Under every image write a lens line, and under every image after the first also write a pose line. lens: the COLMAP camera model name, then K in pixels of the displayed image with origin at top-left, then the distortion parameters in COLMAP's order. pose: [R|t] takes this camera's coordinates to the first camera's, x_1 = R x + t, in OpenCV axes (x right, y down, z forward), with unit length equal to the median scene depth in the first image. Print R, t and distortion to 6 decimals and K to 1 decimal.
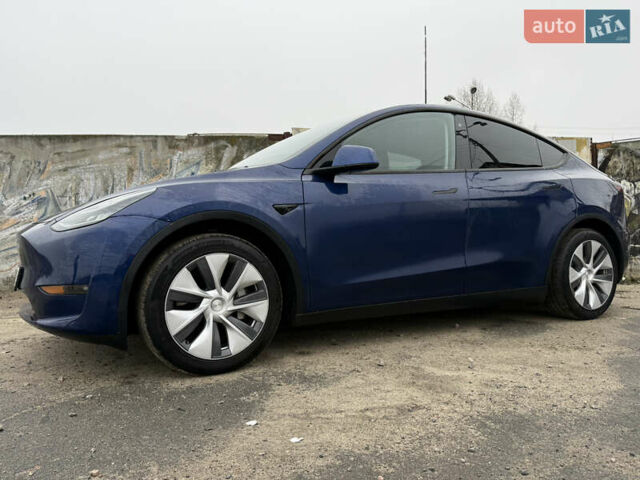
lens RADIAL K [[509.8, 0, 326.9], [0, 509.8, 243.4], [0, 0, 1]] dist [0.076385, -0.081562]
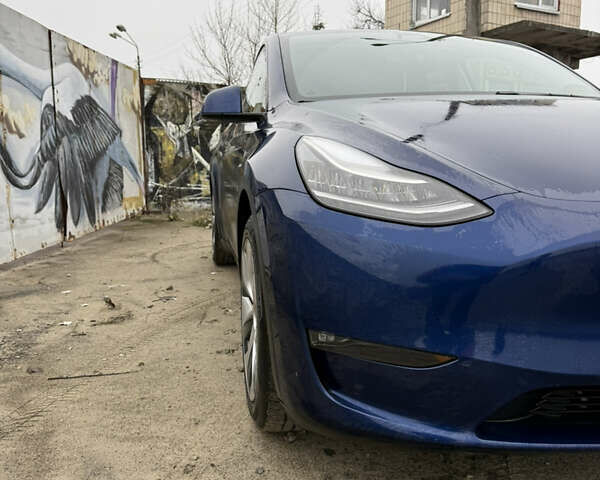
lens RADIAL K [[560.1, 0, 306.2], [0, 560.1, 240.7], [0, 0, 1]] dist [0.013463, 0.000000]
pose [[0.312087, -0.123658, 0.941972, -0.470661], [0.022161, 0.992171, 0.122906, -0.028663], [-0.949795, -0.017483, 0.312384, 0.522534]]
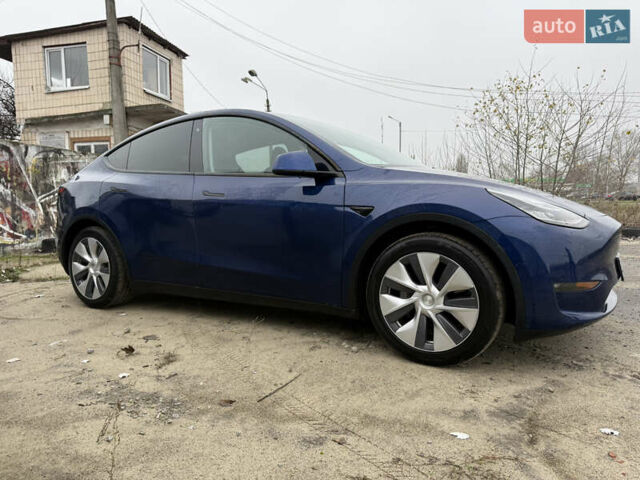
lens RADIAL K [[446.8, 0, 318.6], [0, 446.8, 229.6], [0, 0, 1]] dist [0.032836, -0.036220]
pose [[-0.488432, -0.028856, 0.872125, -0.488220], [0.042545, 0.997477, 0.056830, -0.037497], [-0.871564, 0.064862, -0.485972, 0.878088]]
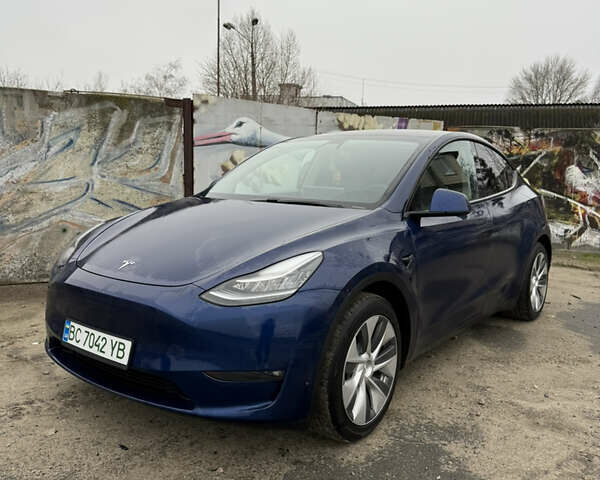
lens RADIAL K [[560.1, 0, 305.3], [0, 560.1, 235.7], [0, 0, 1]] dist [0.013463, 0.000000]
pose [[0.914330, -0.005702, 0.404930, -0.290364], [-0.035653, 0.994885, 0.094514, -0.087290], [-0.403397, -0.100854, 0.909450, 0.041847]]
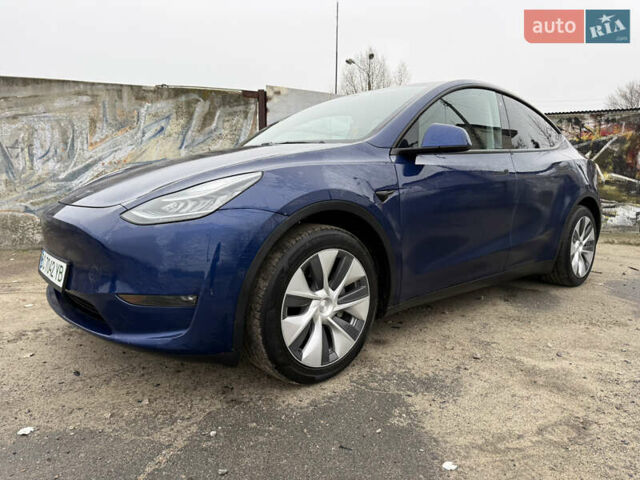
lens RADIAL K [[446.8, 0, 329.0], [0, 446.8, 243.5], [0, 0, 1]] dist [0.032836, -0.036220]
pose [[0.975977, -0.003592, 0.217844, -0.145654], [-0.023030, 0.992562, 0.119545, -0.031160], [-0.216653, -0.121690, 0.968635, 0.101770]]
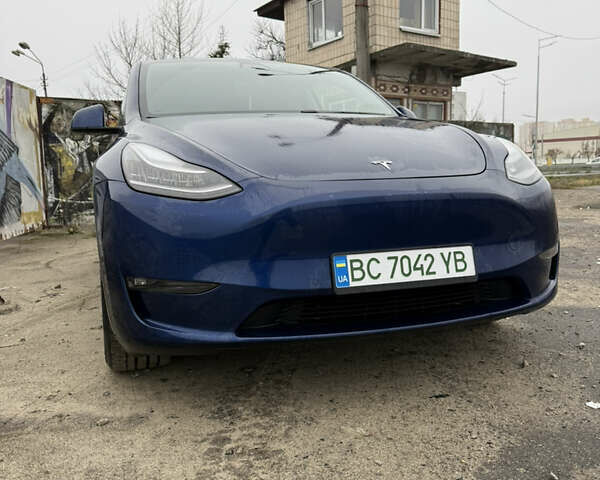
lens RADIAL K [[560.1, 0, 296.0], [0, 560.1, 225.3], [0, 0, 1]] dist [0.013463, 0.000000]
pose [[0.187763, -0.082866, 0.978713, -0.545556], [0.048375, 0.996006, 0.075049, -0.016477], [-0.981022, 0.033253, 0.191022, 0.446215]]
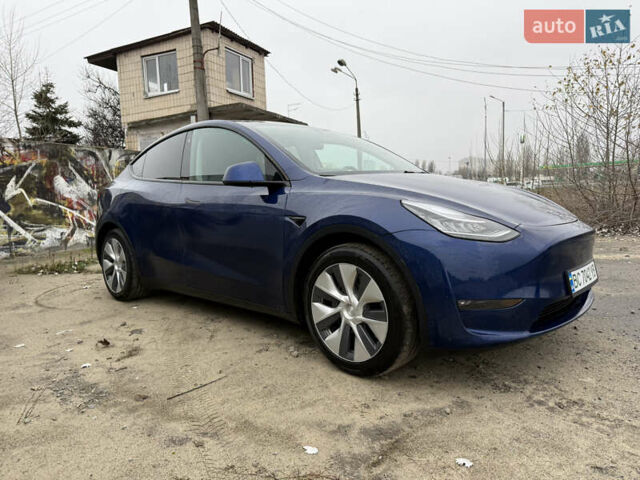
lens RADIAL K [[446.8, 0, 319.2], [0, 446.8, 229.5], [0, 0, 1]] dist [0.032836, -0.036220]
pose [[-0.289848, -0.052448, 0.955635, -0.552847], [0.058573, 0.995654, 0.072410, -0.049562], [-0.955279, 0.076963, -0.285516, 0.753236]]
